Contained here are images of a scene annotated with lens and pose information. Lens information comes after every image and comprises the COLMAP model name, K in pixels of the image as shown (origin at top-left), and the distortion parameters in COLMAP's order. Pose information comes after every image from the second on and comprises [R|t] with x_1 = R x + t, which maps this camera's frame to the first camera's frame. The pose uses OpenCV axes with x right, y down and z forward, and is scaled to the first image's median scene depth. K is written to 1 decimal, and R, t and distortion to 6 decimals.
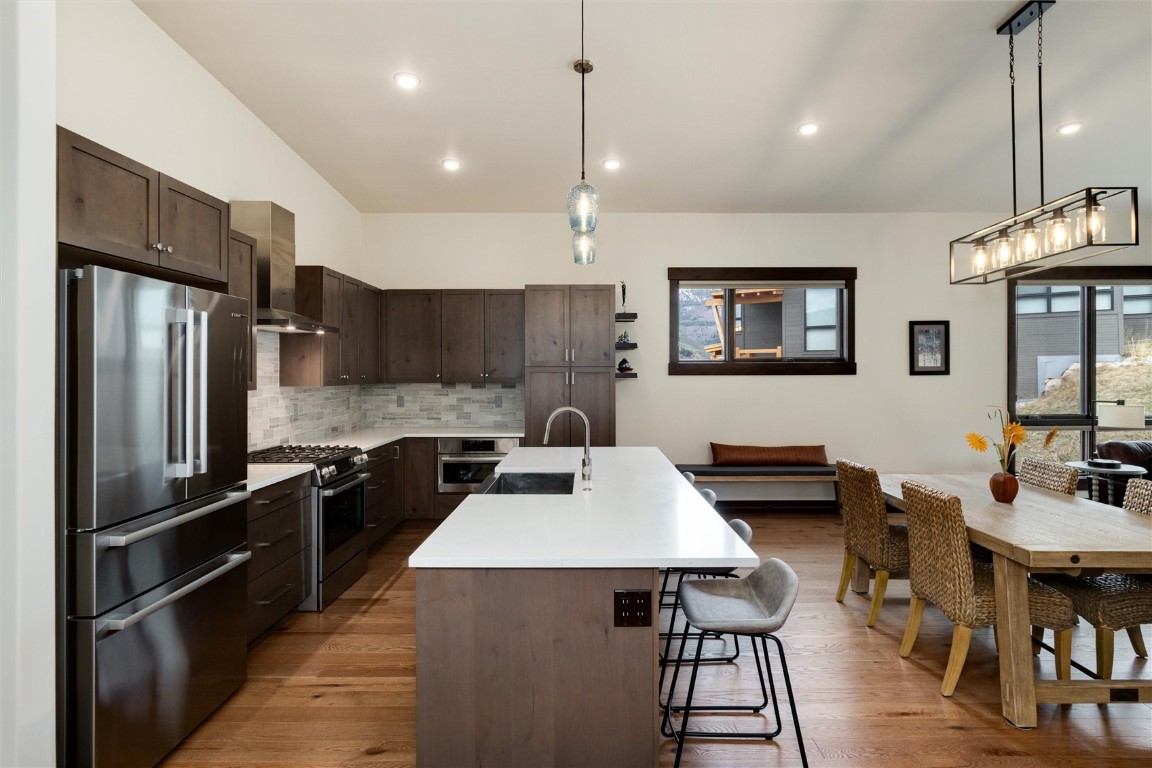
lens RADIAL K [[603.1, 0, 581.5], [0, 603.1, 375.8], [0, 0, 1]] dist [-0.000828, 0.001736]
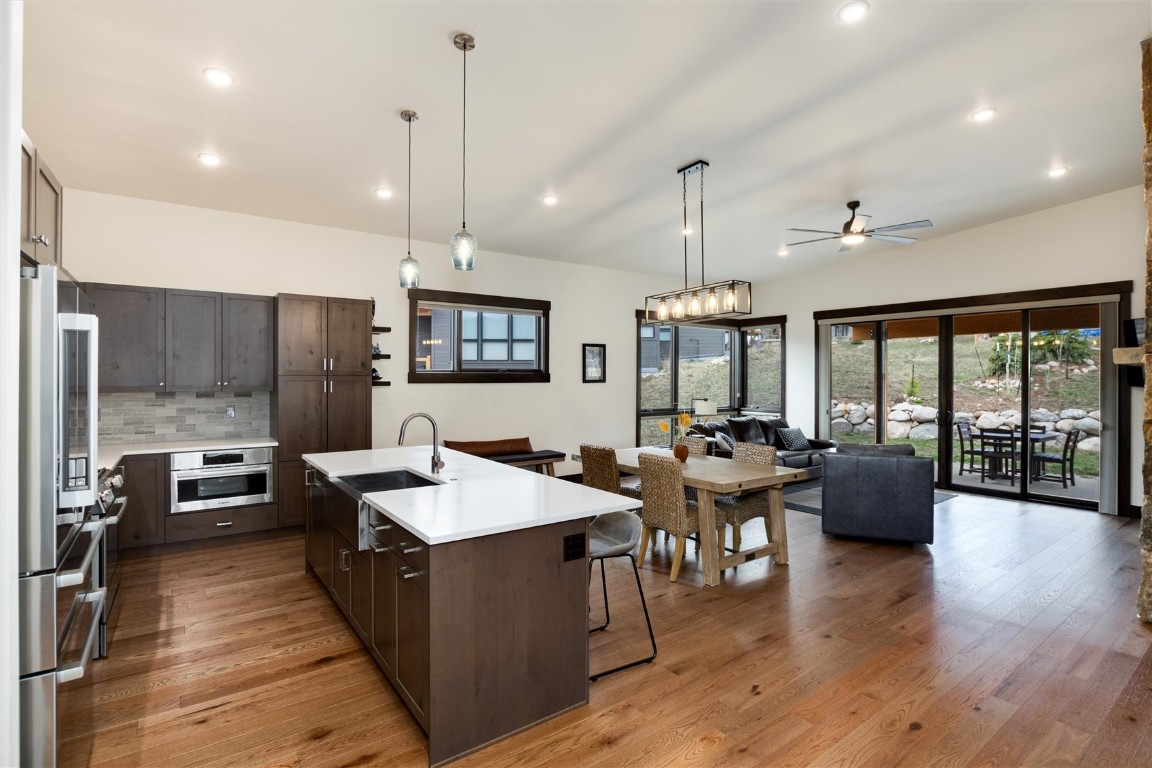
lens RADIAL K [[558.0, 0, 584.6], [0, 558.0, 382.8], [0, 0, 1]] dist [-0.012721, 0.000647]
pose [[0.806201, -0.001409, 0.591640, -0.225380], [-0.000738, 0.999994, 0.003386, -0.005797], [-0.591641, -0.003167, 0.806195, -0.033393]]
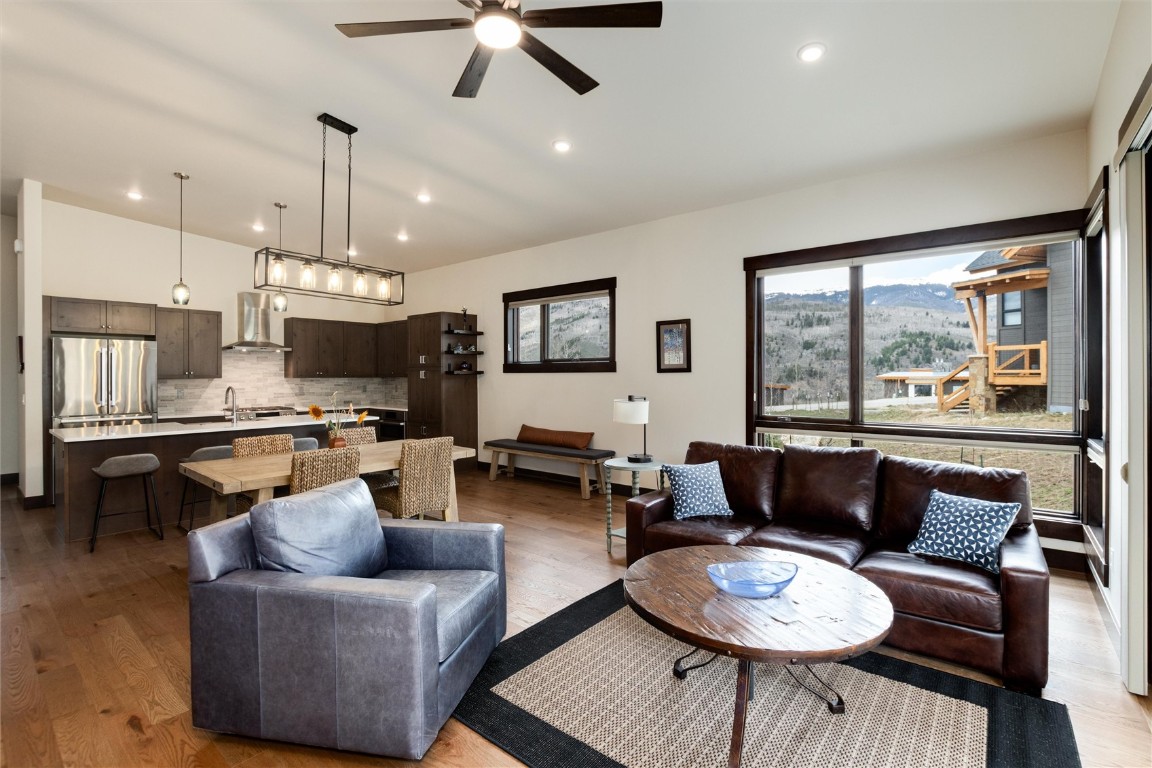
lens RADIAL K [[515.1, 0, 576.4], [0, 515.1, 377.7], [0, 0, 1]] dist [-0.010456, 0.000270]
pose [[0.773652, 0.005050, -0.633590, 1.099932], [-0.003953, 0.999987, 0.003143, 0.006463], [0.633598, 0.000073, 0.773662, 0.225075]]
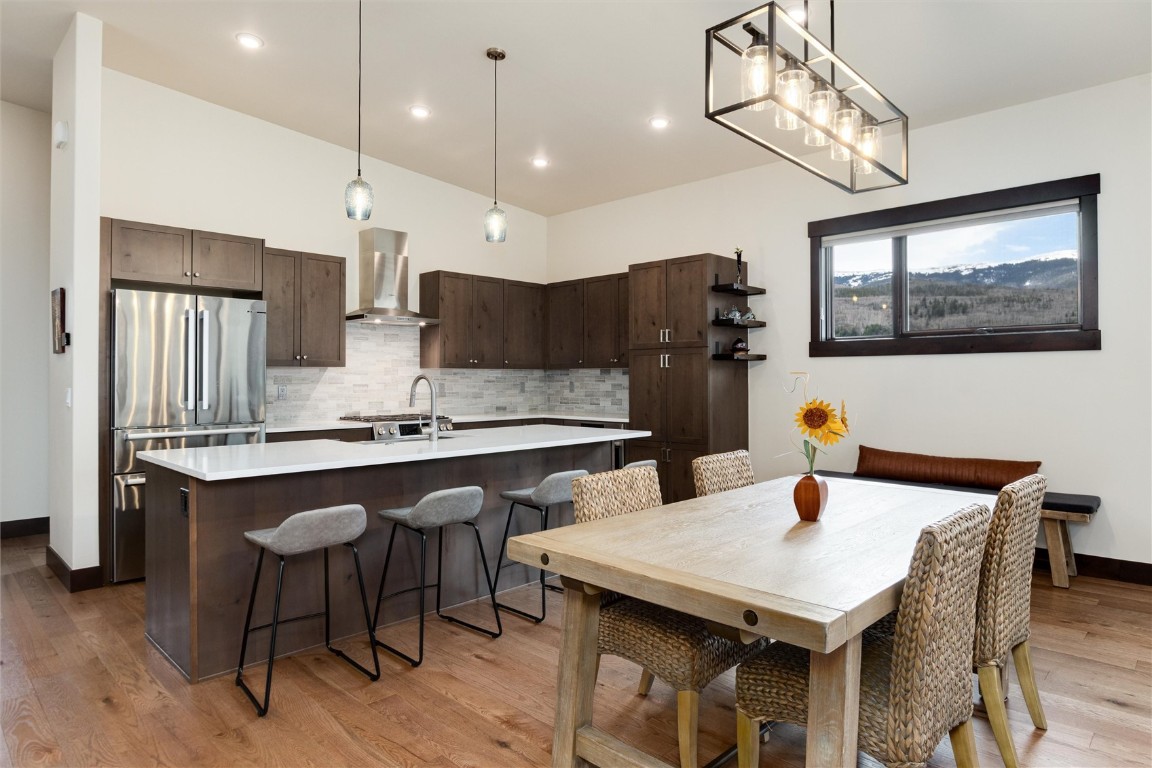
lens RADIAL K [[663.8, 0, 587.9], [0, 663.8, 378.7], [0, 0, 1]] dist [-0.029363, 0.001293]
pose [[0.727624, 0.000208, -0.685977, 0.579240], [-0.003292, 0.999989, -0.003189, 0.034274], [0.685969, 0.004579, 0.727617, 0.179570]]
